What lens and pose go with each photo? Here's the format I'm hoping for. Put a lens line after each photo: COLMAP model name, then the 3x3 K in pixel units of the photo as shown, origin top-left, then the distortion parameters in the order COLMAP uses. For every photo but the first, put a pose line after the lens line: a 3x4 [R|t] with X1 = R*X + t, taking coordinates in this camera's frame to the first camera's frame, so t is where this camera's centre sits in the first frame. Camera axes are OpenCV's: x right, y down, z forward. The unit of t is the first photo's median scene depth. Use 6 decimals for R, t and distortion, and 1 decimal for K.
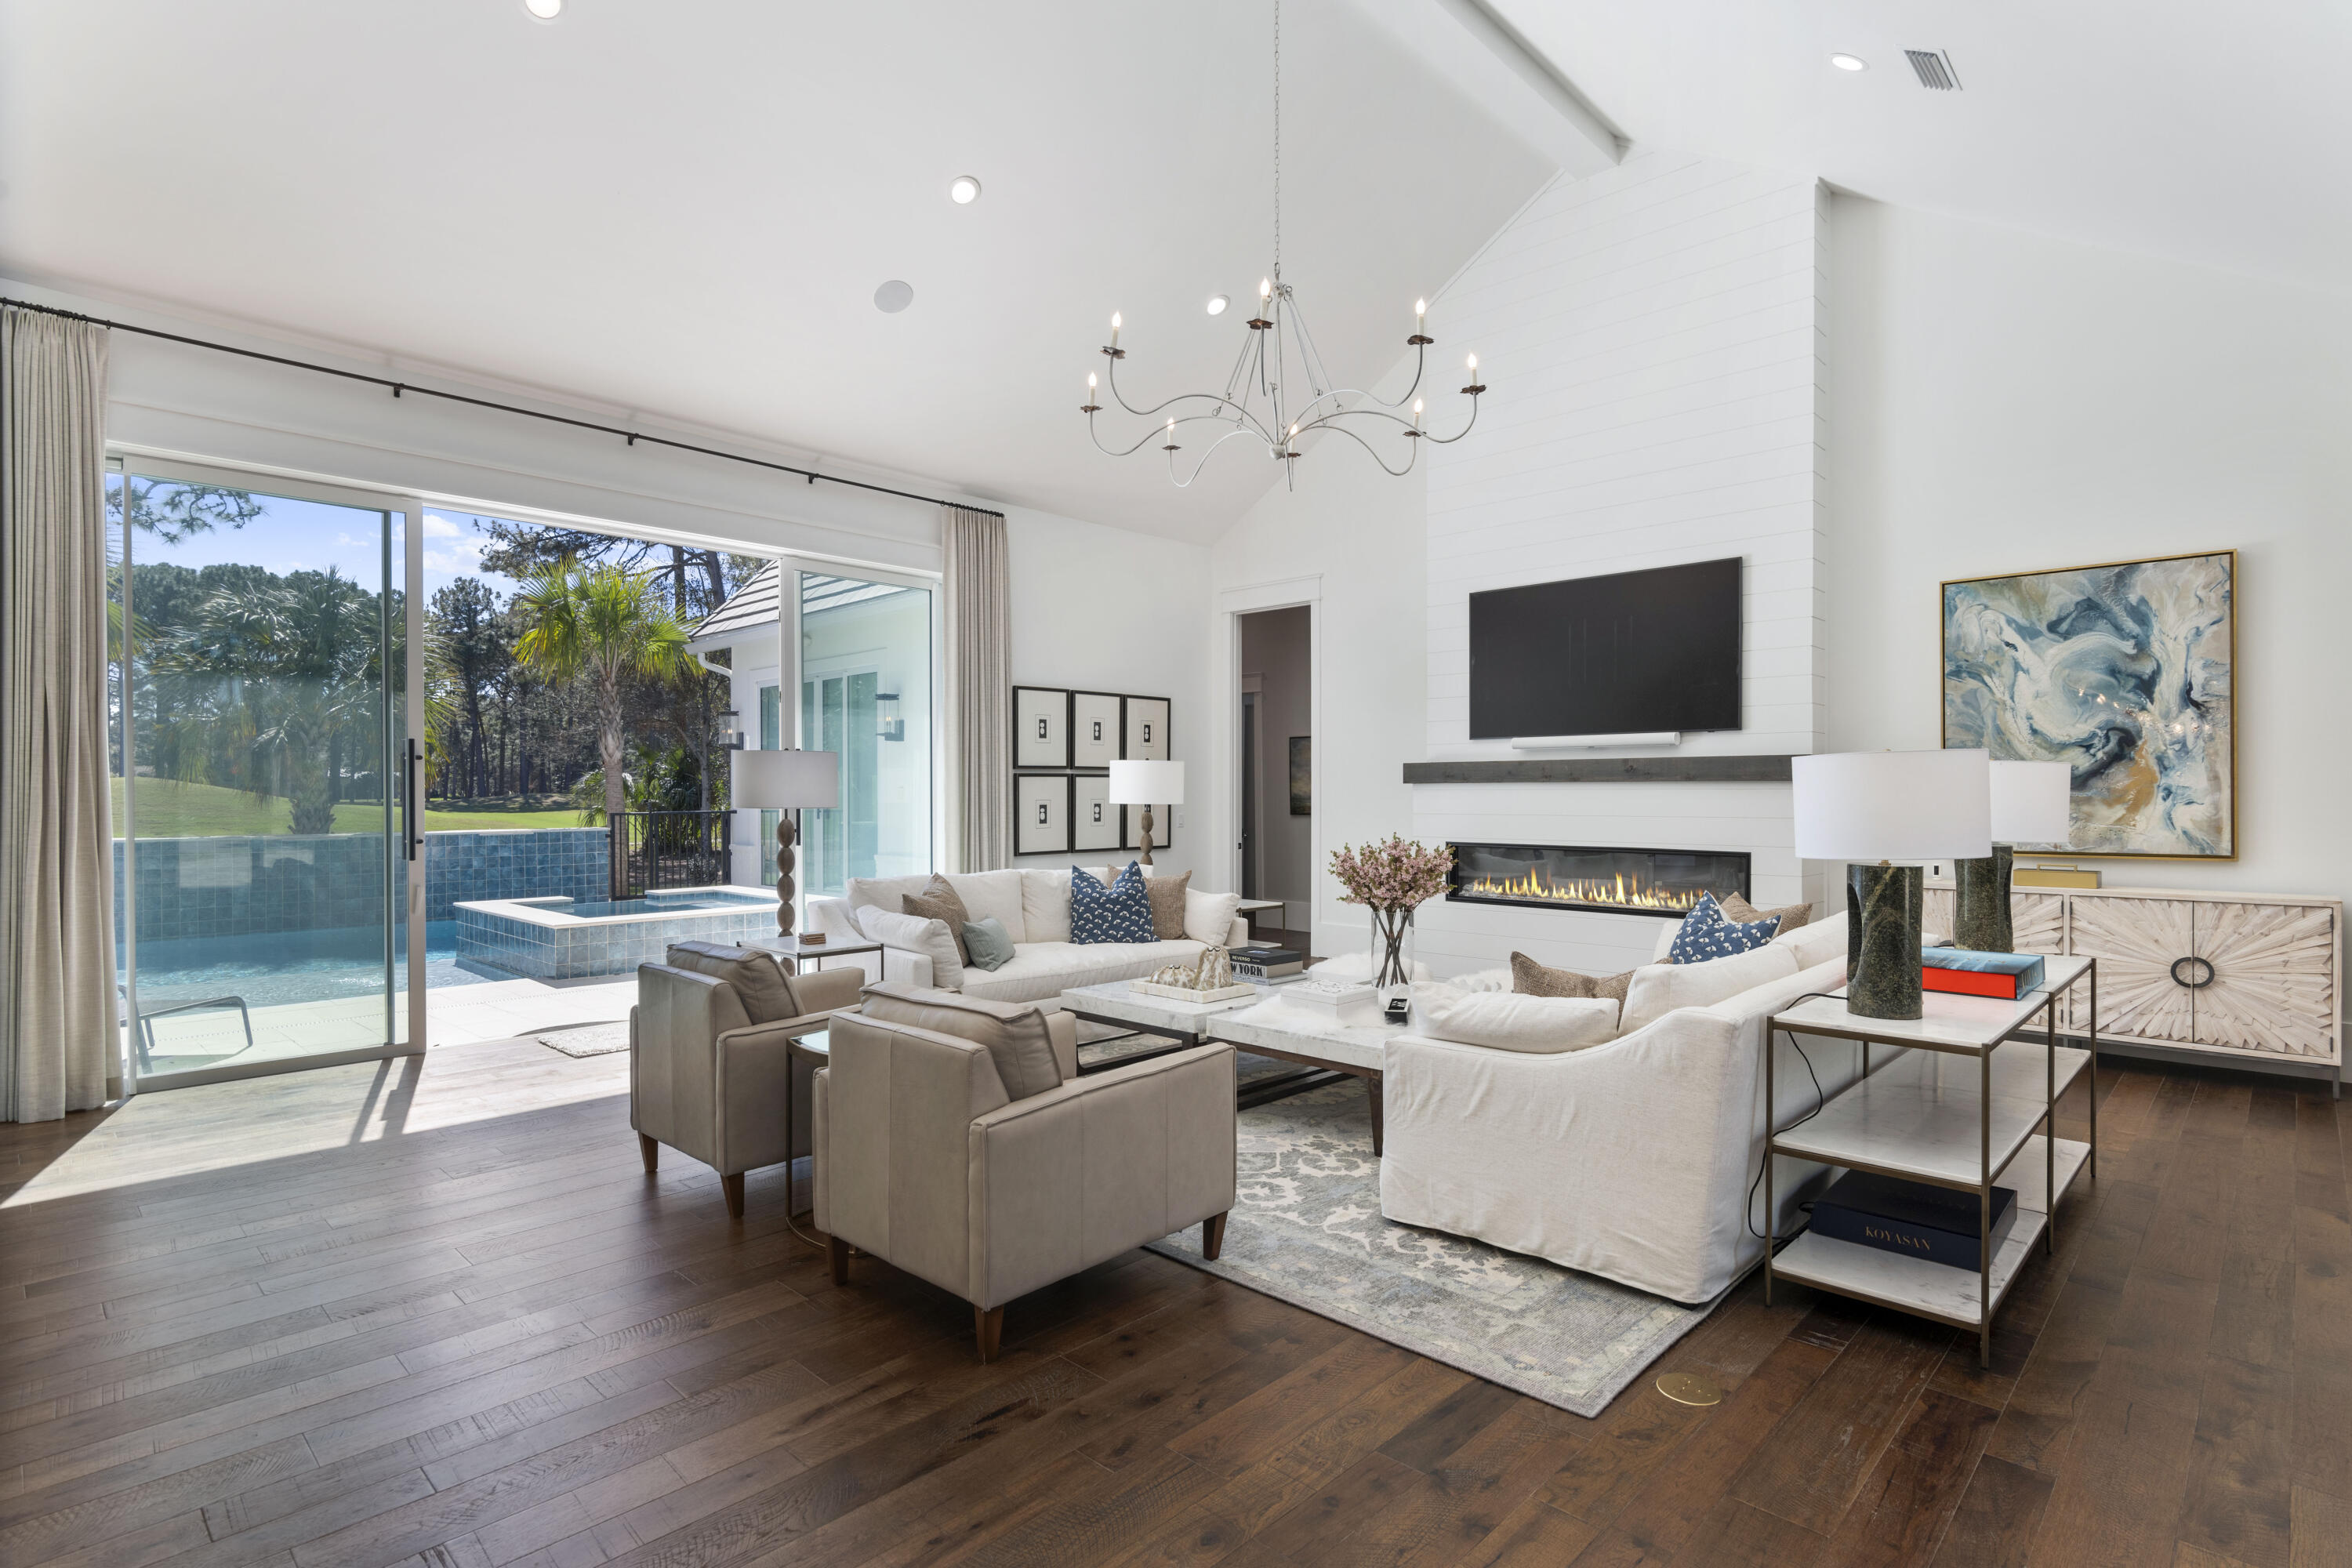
lens RADIAL K [[1137.0, 0, 1182.2], [0, 1137.0, 802.1], [0, 0, 1]] dist [0.003183, 0.000713]
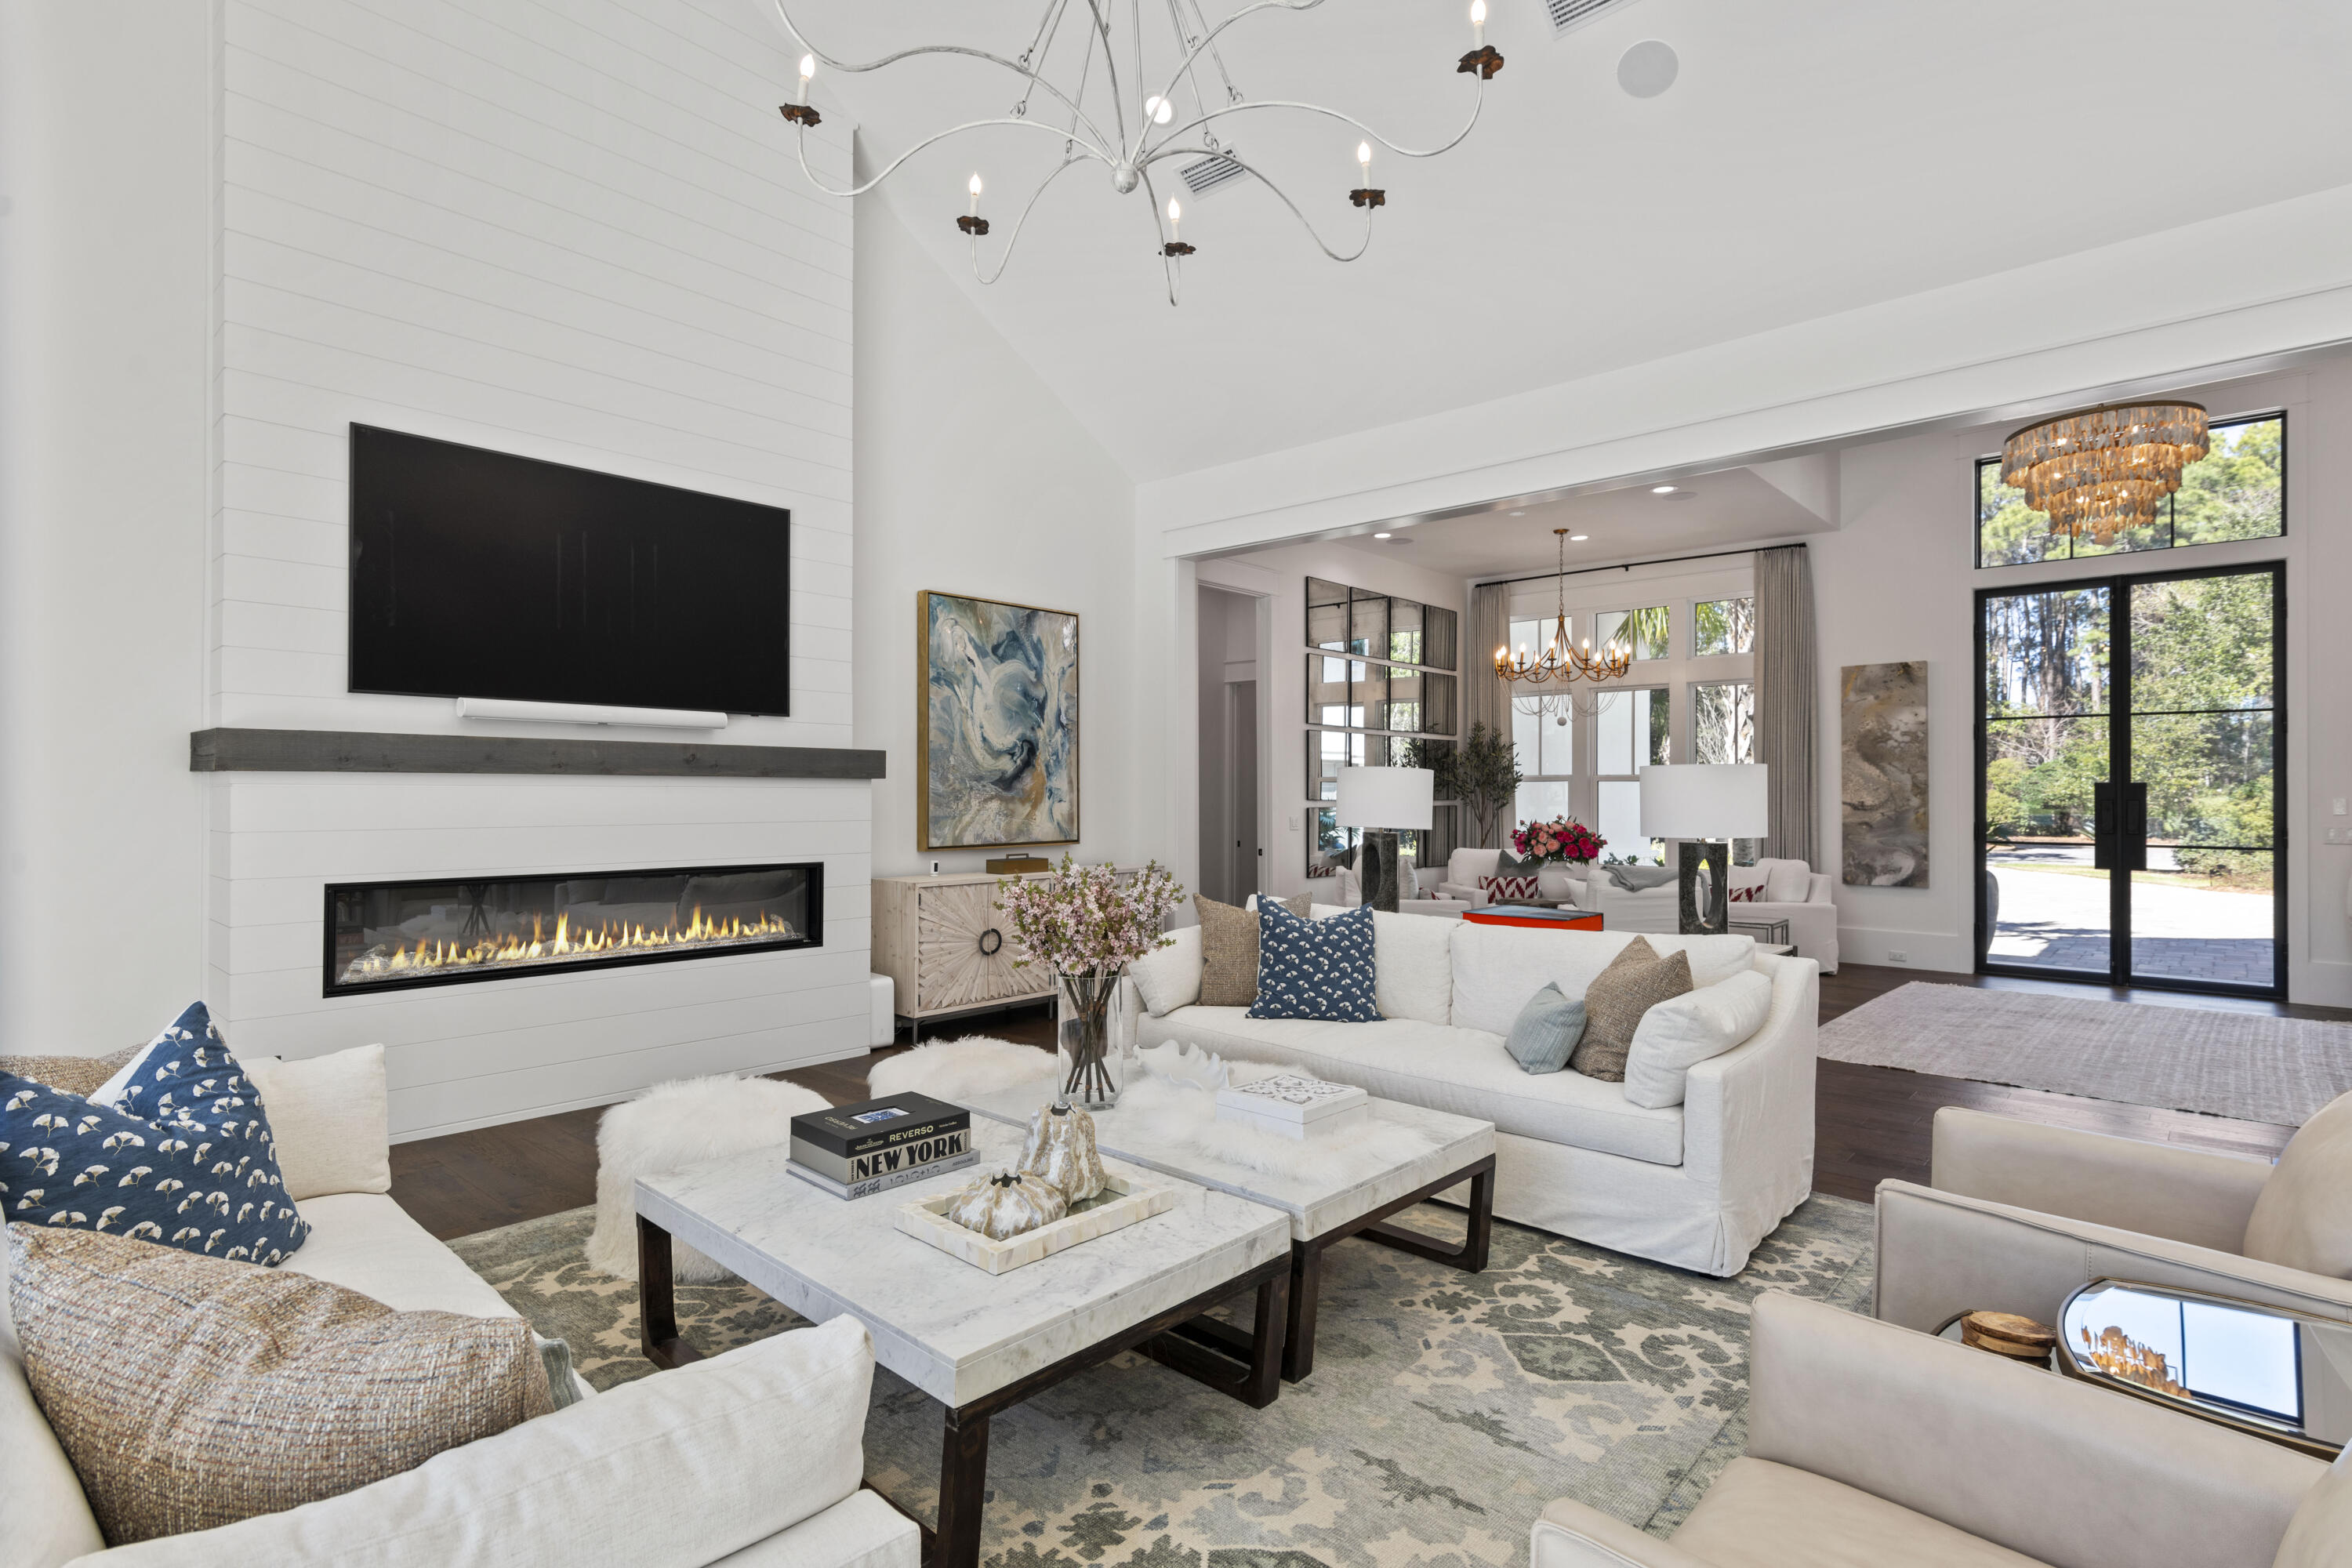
lens RADIAL K [[1137.0, 0, 1189.2], [0, 1137.0, 789.4], [0, 0, 1]] dist [0.003183, 0.000713]
pose [[-0.017197, 0.007172, 0.999826, -0.400349], [0.009416, 0.999931, -0.007011, -0.001975], [-0.999808, 0.009294, -0.017263, 0.833841]]
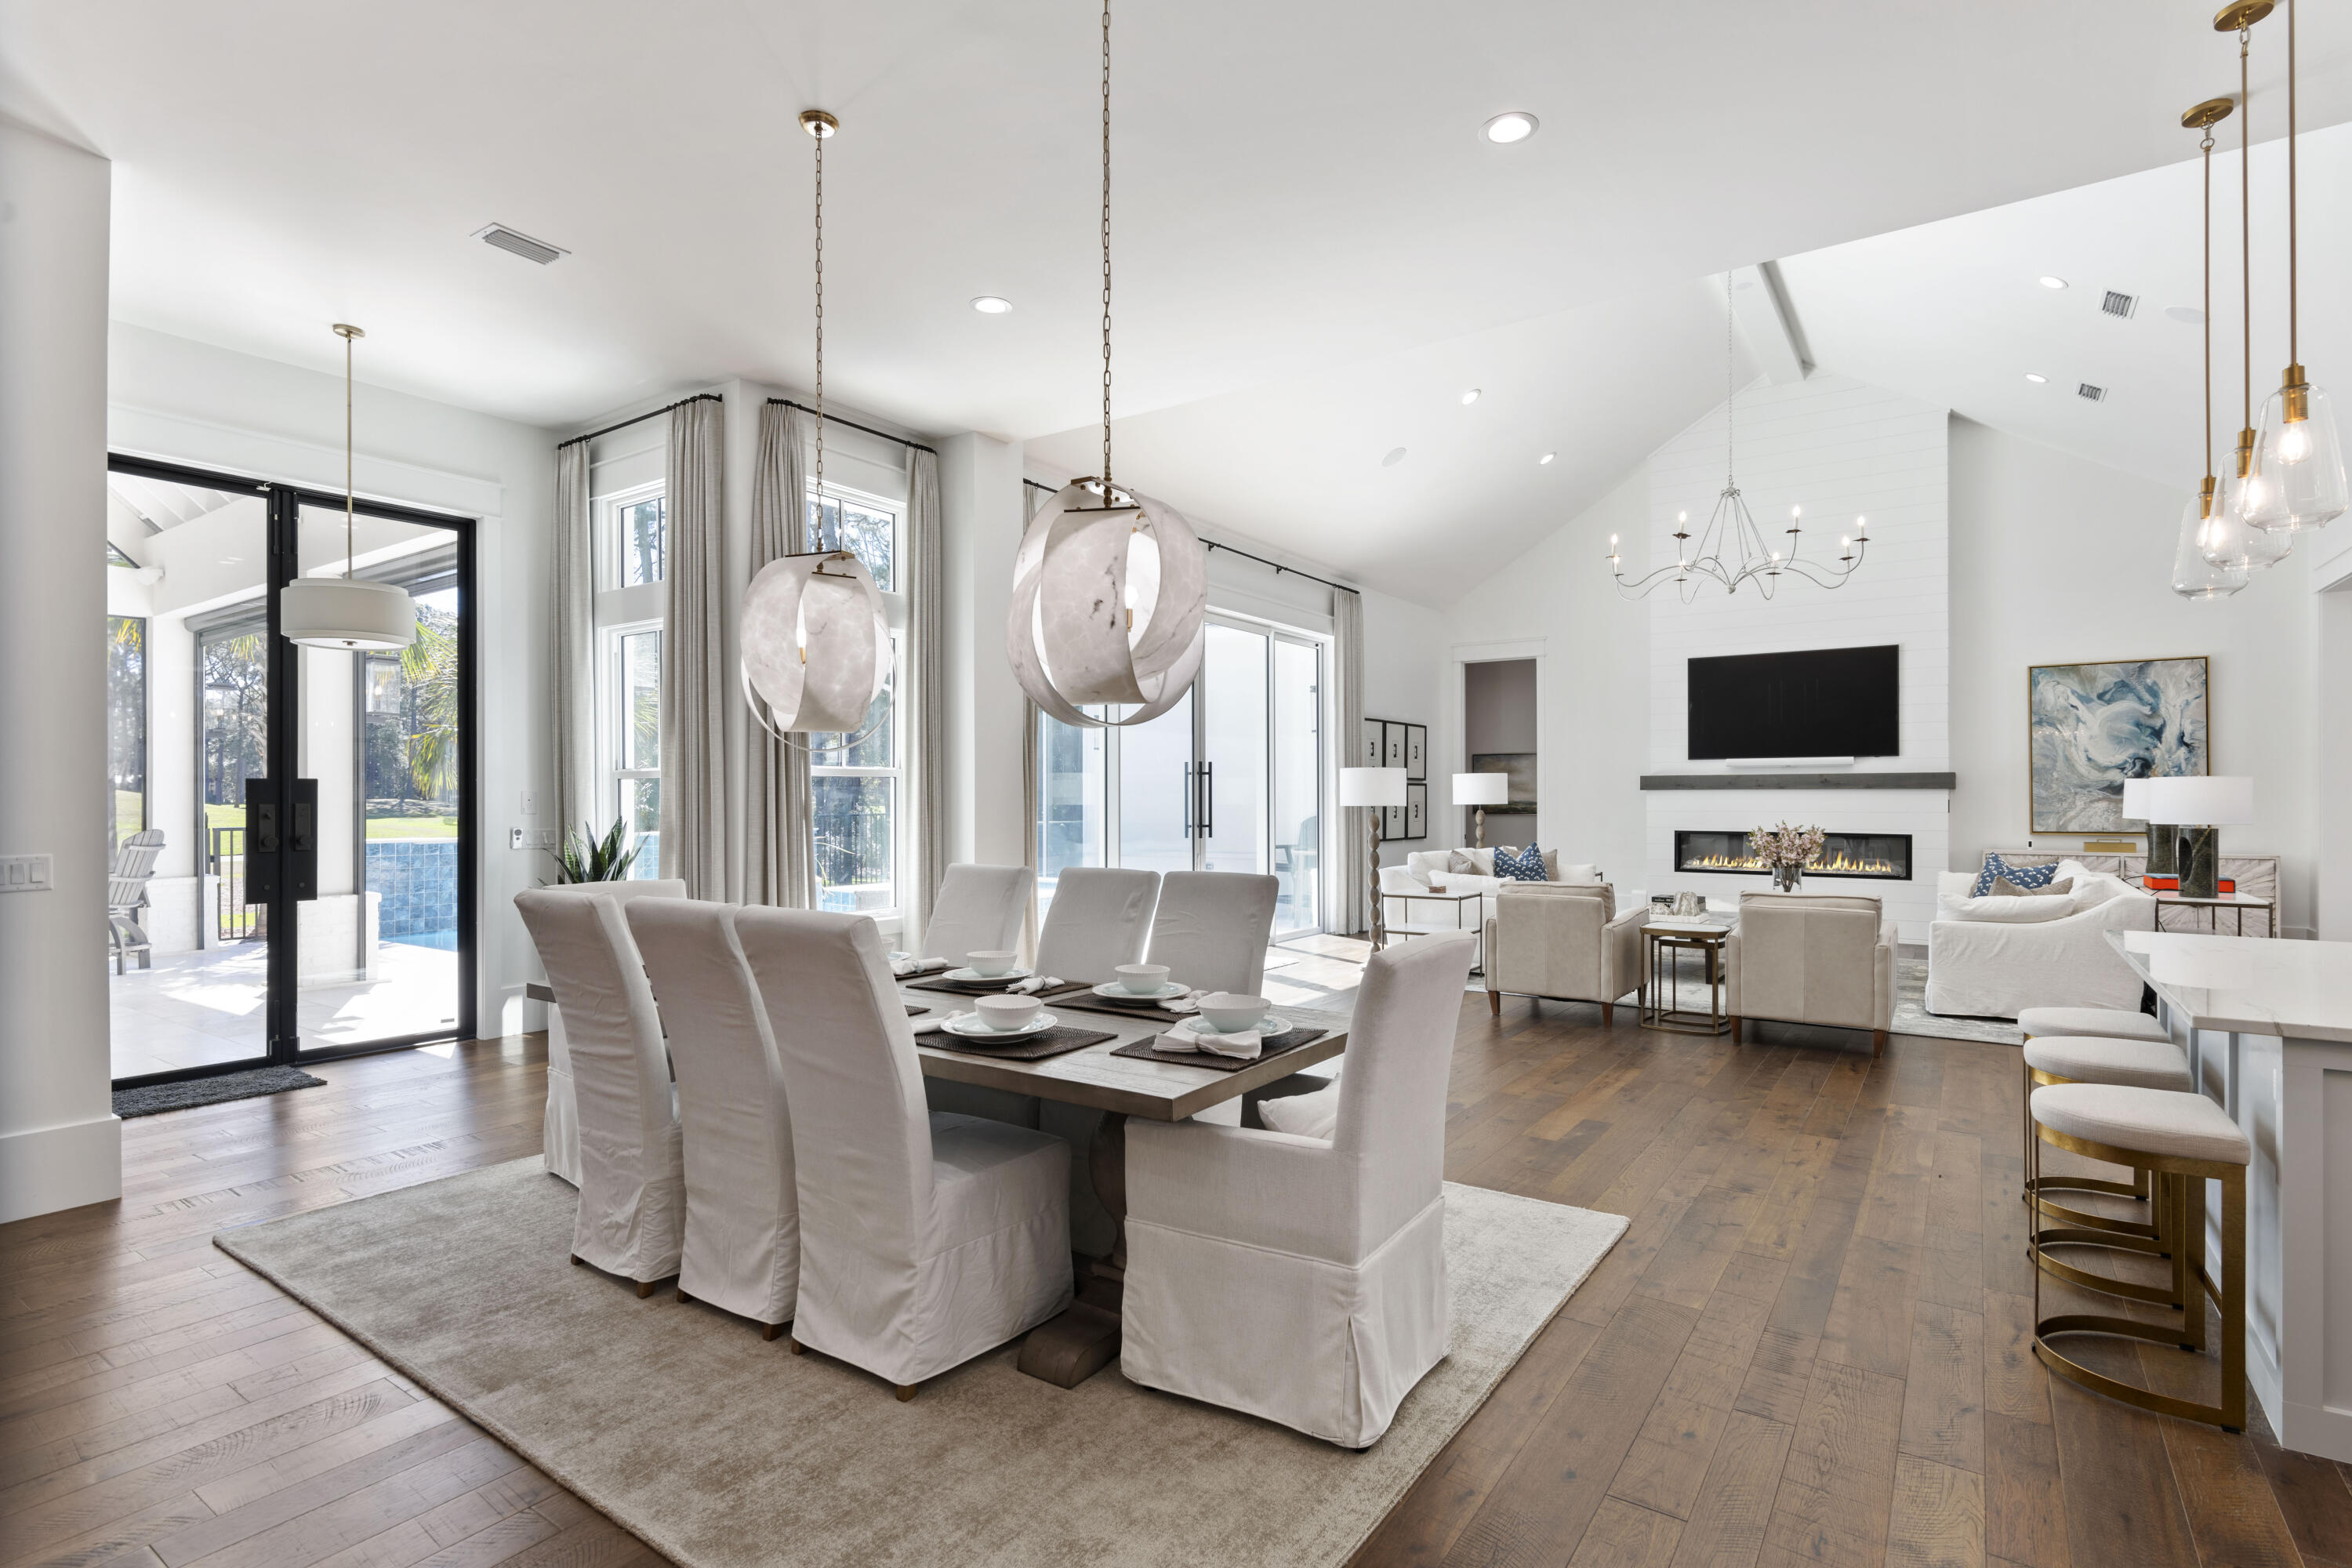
lens RADIAL K [[1137.0, 0, 1161.2], [0, 1137.0, 792.0], [0, 0, 1]] dist [0.003183, 0.000713]
pose [[0.987471, 0.001332, 0.157793, -0.860288], [0.001040, 0.999888, -0.014949, 0.008841], [-0.157795, 0.014926, 0.987359, -0.427372]]
